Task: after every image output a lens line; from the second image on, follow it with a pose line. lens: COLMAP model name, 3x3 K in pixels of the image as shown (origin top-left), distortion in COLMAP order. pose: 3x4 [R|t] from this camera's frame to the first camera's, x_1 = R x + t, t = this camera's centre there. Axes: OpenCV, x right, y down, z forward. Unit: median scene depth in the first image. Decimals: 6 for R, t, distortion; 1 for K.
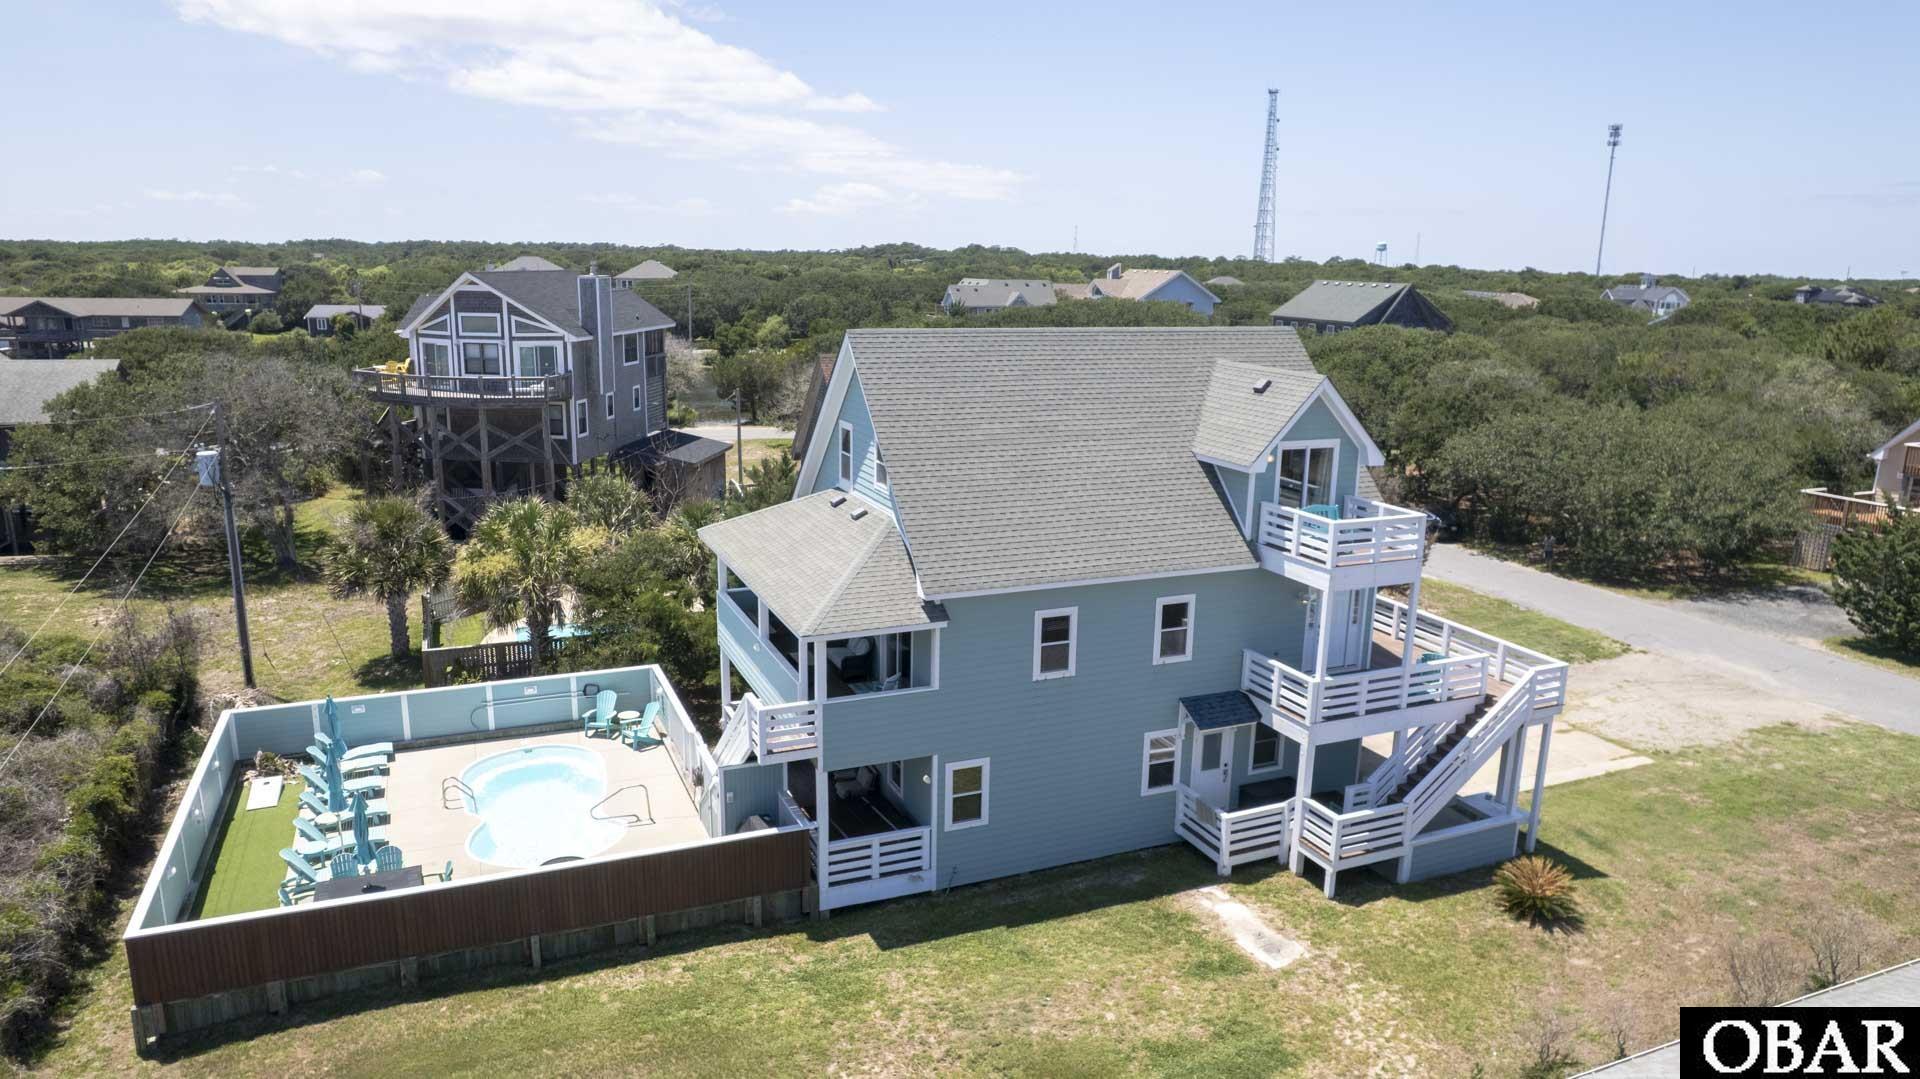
lens RADIAL K [[1229.9, 0, 968.3], [0, 1229.9, 544.3], [0, 0, 1]] dist [-0.048474, 0.023167]
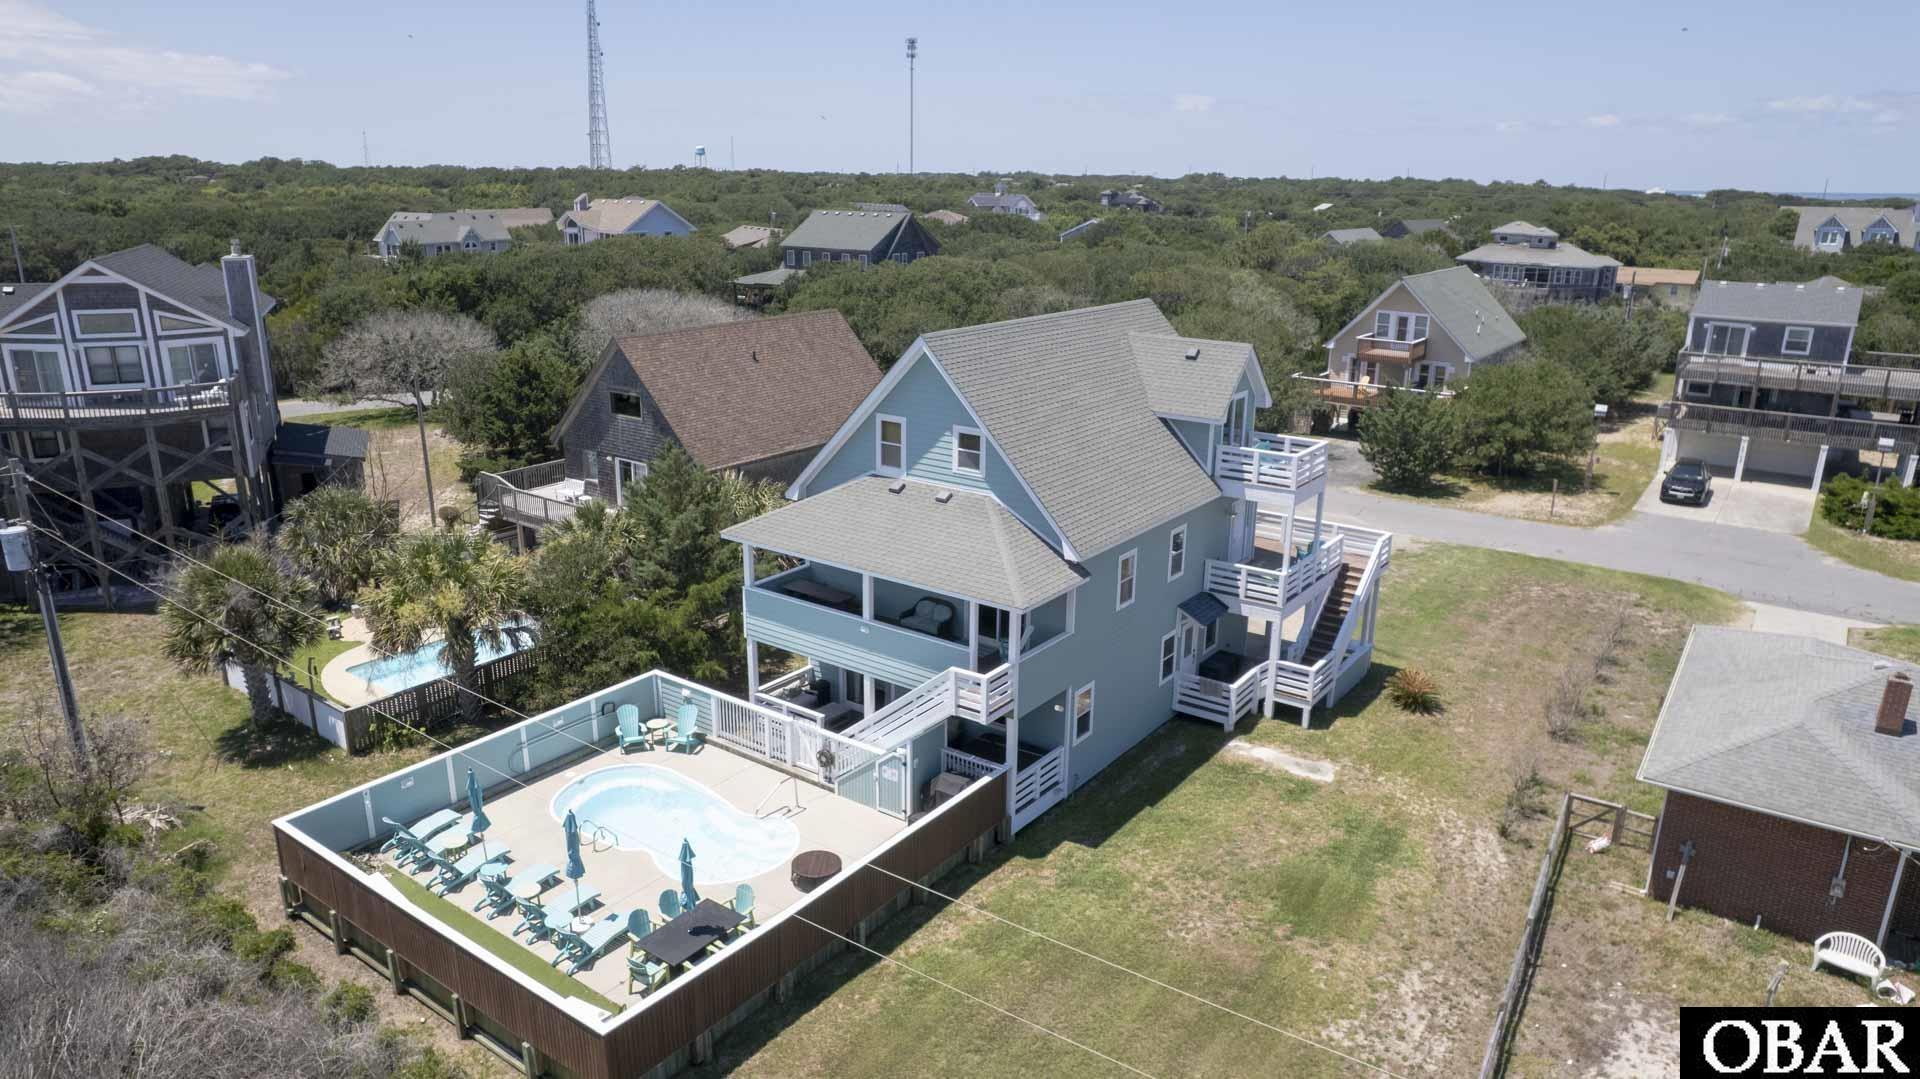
lens RADIAL K [[1229.9, 0, 967.2], [0, 1229.9, 537.4], [0, 0, 1]] dist [-0.048474, 0.023167]
pose [[0.857508, -0.153945, 0.490899, -0.539417], [0.119212, 0.987668, 0.101489, -0.085348], [-0.500469, -0.028507, 0.865285, 0.006421]]
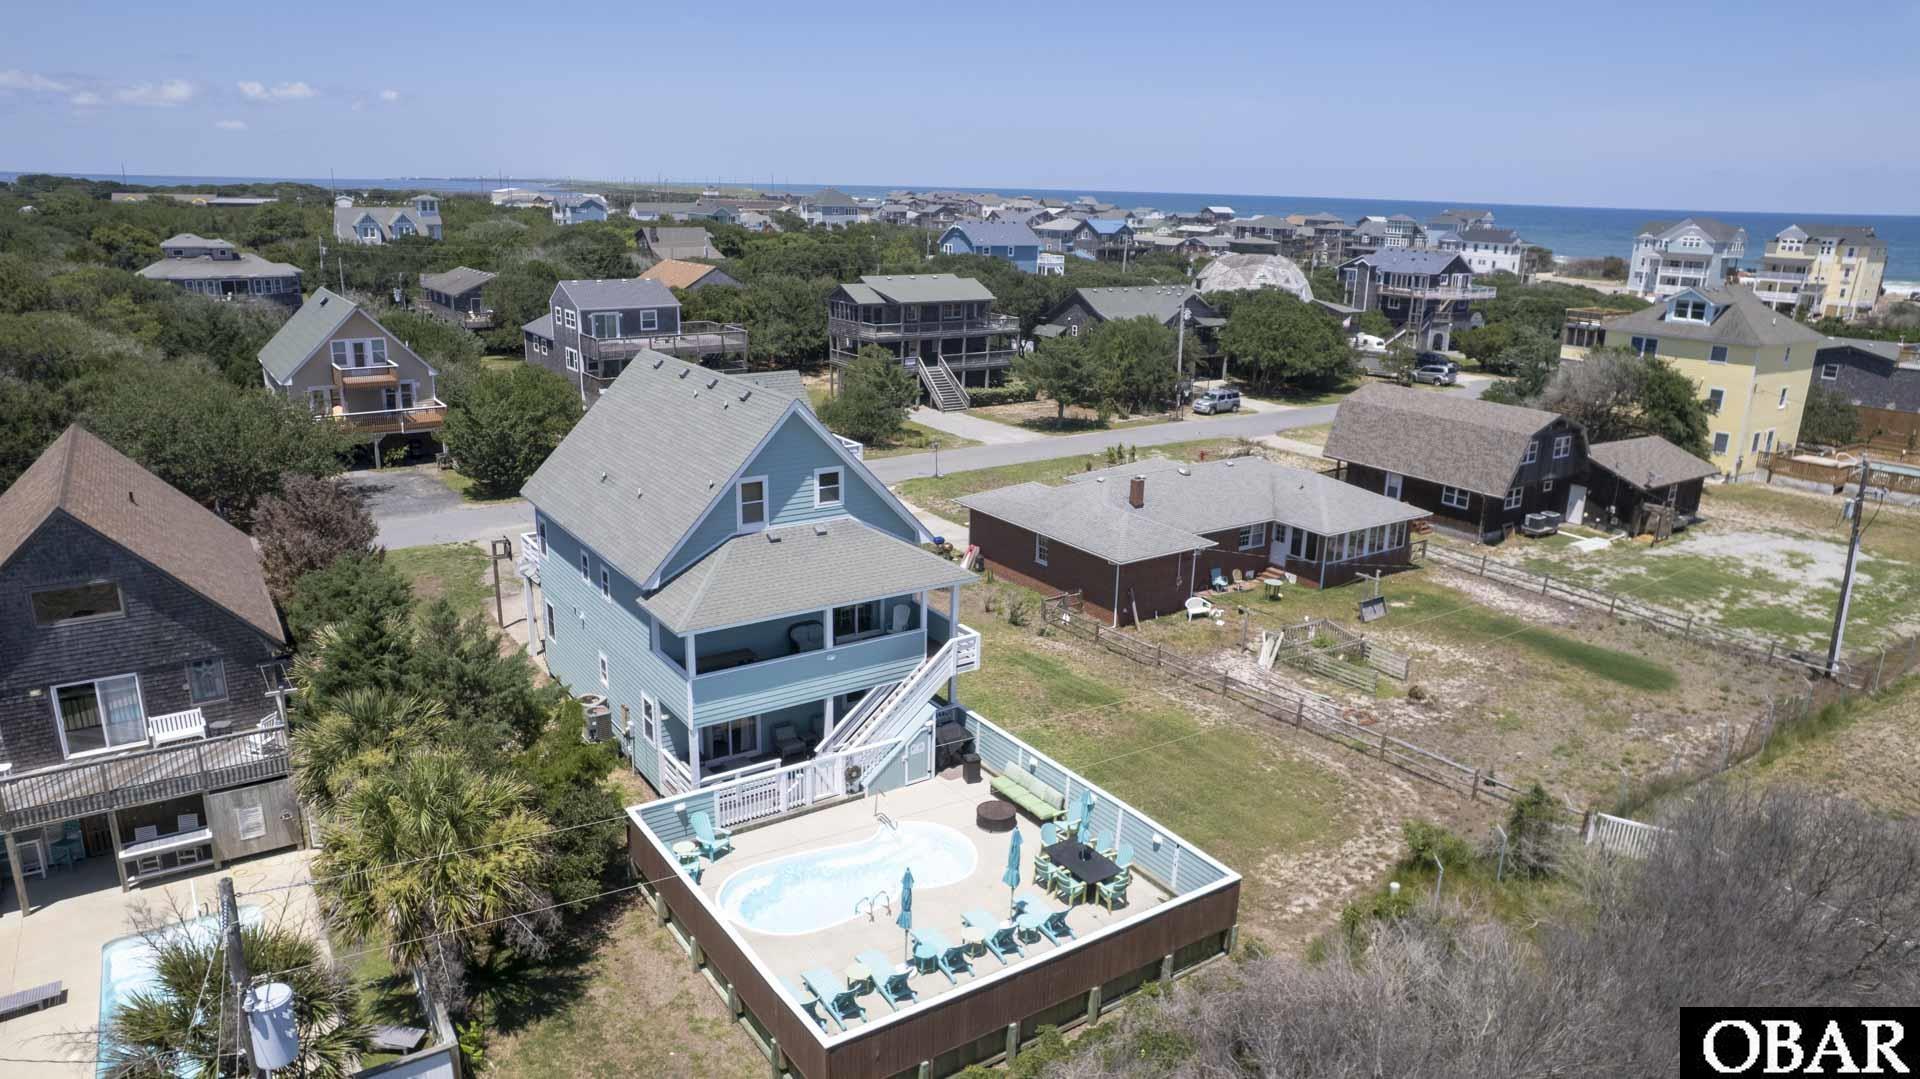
lens RADIAL K [[1229.9, 0, 966.0], [0, 1229.9, 539.0], [0, 0, 1]] dist [-0.048474, 0.023167]
pose [[-0.184248, -0.295065, 0.937544, -1.164751], [0.198679, 0.923003, 0.329533, -0.360185], [-0.962590, 0.246986, -0.111438, 0.851427]]
